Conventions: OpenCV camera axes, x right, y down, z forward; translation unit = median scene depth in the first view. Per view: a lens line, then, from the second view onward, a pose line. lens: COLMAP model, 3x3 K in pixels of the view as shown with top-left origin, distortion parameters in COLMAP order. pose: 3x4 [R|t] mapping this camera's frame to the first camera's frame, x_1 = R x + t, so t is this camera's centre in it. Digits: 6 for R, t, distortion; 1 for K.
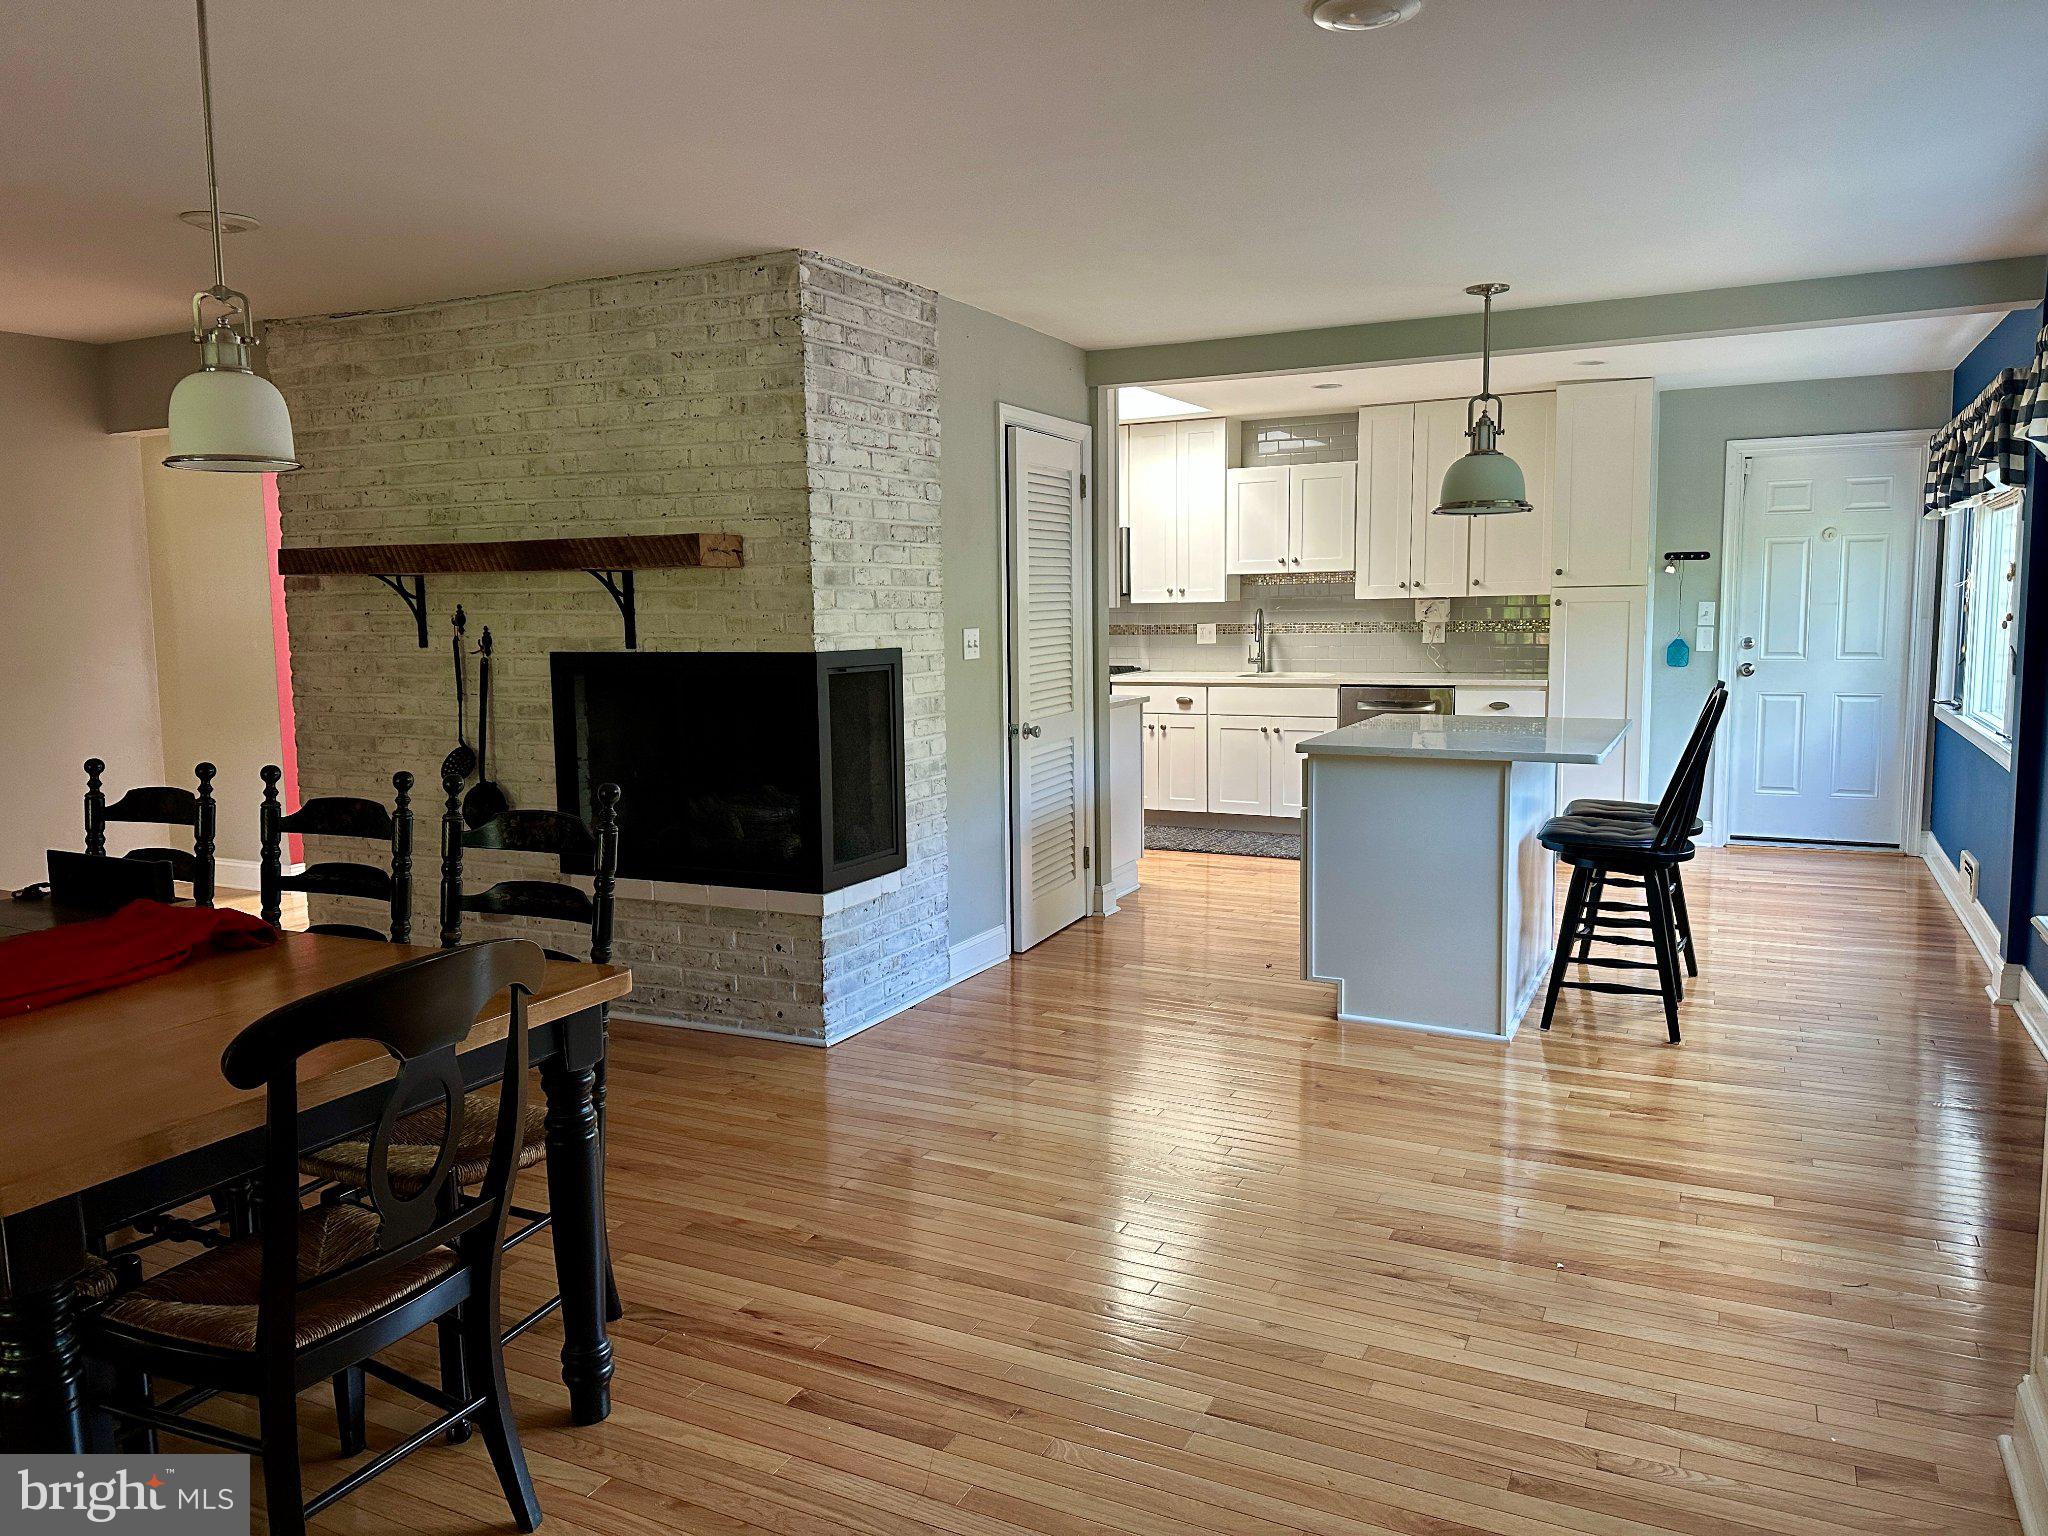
lens RADIAL K [[1435.1, 0, 1039.1], [0, 1435.1, 770.8], [0, 0, 1]] dist [-0.001272, -0.007490]
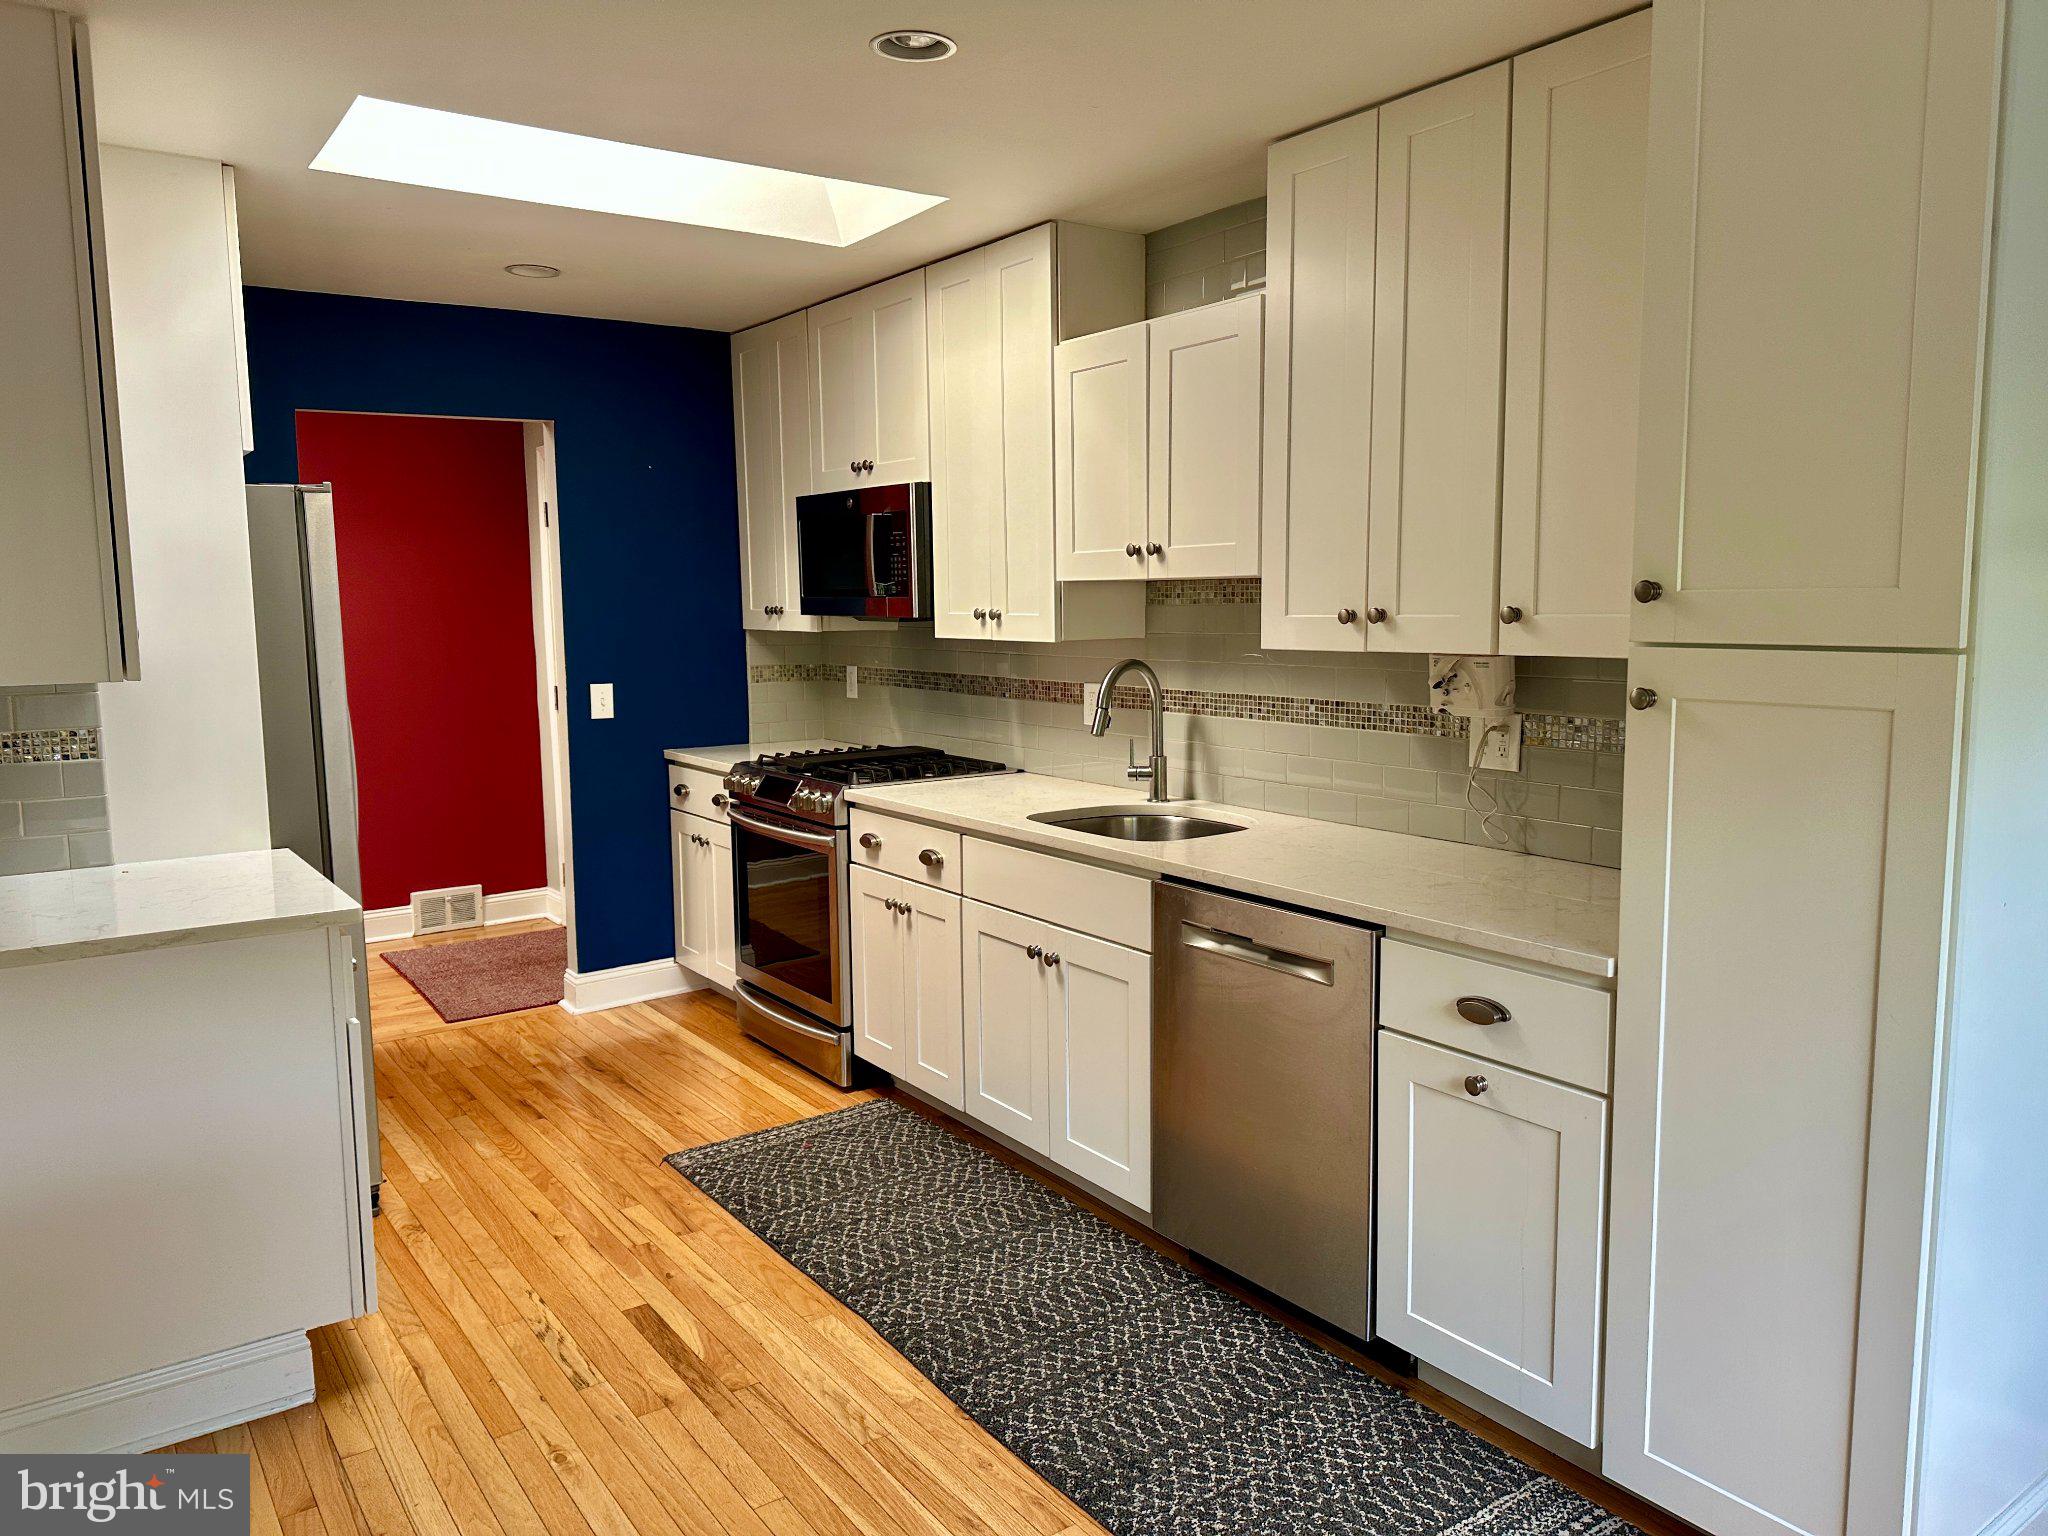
lens RADIAL K [[1435.1, 0, 1038.7], [0, 1435.1, 756.3], [0, 0, 1]] dist [-0.001272, -0.007490]
pose [[0.882120, 0.061186, -0.467035, 0.465804], [-0.059384, 0.998062, 0.018594, -0.124582], [0.467267, 0.011332, 0.884043, 0.831267]]
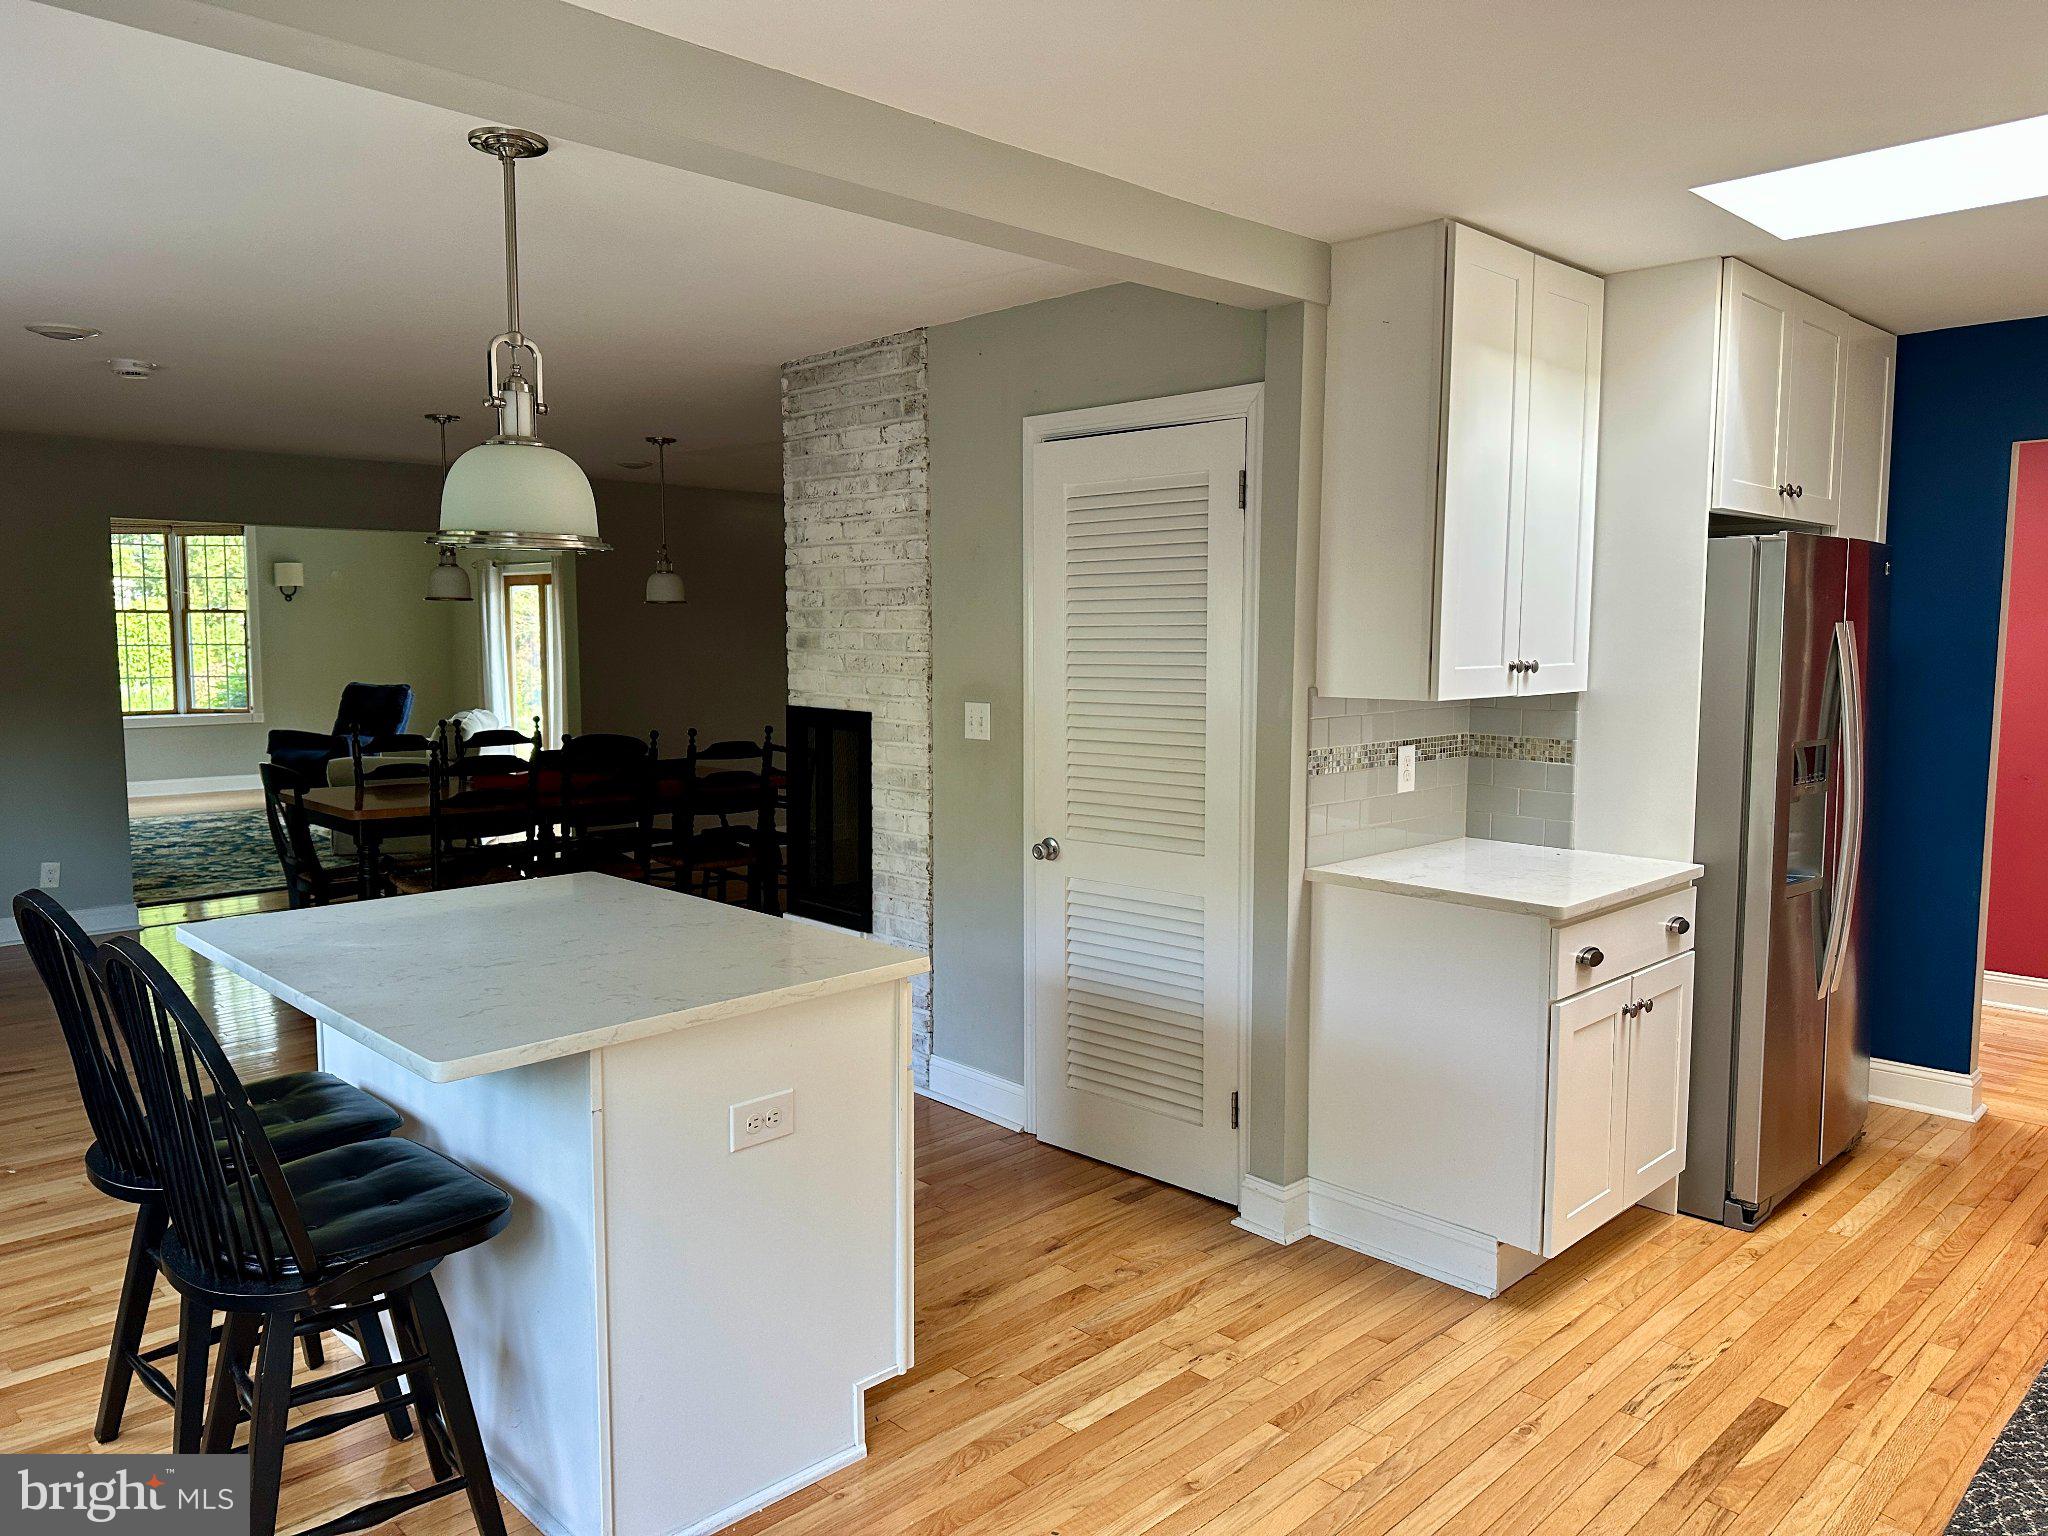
lens RADIAL K [[1435.1, 0, 1042.0], [0, 1435.1, 758.4], [0, 0, 1]] dist [-0.001272, -0.007490]
pose [[-0.331430, 0.099007, -0.938271, 0.792753], [-0.107332, 0.984066, 0.141752, -0.206795], [0.937355, 0.147687, -0.315522, 1.422239]]
